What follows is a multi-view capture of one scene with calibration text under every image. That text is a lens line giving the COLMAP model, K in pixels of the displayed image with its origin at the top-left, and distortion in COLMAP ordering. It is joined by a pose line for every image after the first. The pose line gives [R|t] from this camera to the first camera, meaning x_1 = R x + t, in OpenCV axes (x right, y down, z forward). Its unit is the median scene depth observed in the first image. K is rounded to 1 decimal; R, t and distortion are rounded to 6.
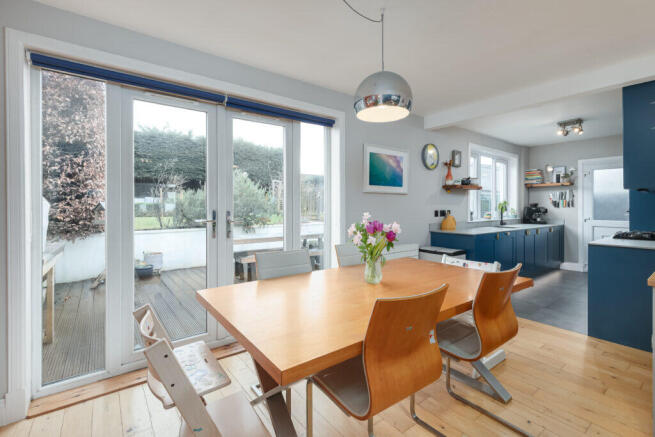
lens RADIAL K [[299.3, 0, 323.4], [0, 299.3, 204.2], [0, 0, 1]] dist [-0.005003, -0.000568]
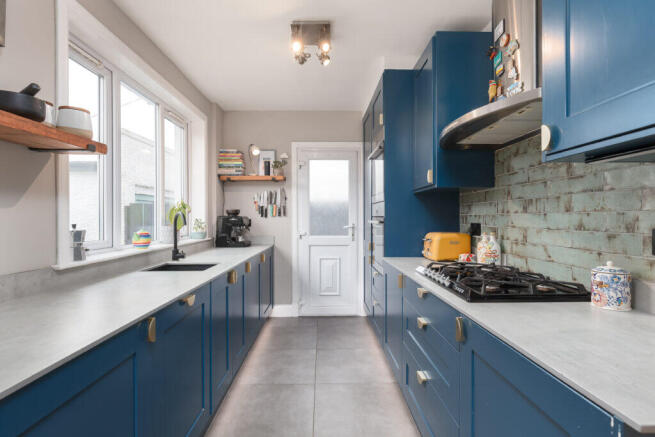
lens RADIAL K [[335.0, 0, 327.9], [0, 335.0, 217.4], [0, 0, 1]] dist [-0.007248, -0.000114]
pose [[0.587569, -0.005285, 0.809157, 0.315245], [0.002033, 0.999985, 0.005055, 0.008552], [-0.809171, -0.001325, 0.587571, 0.506022]]
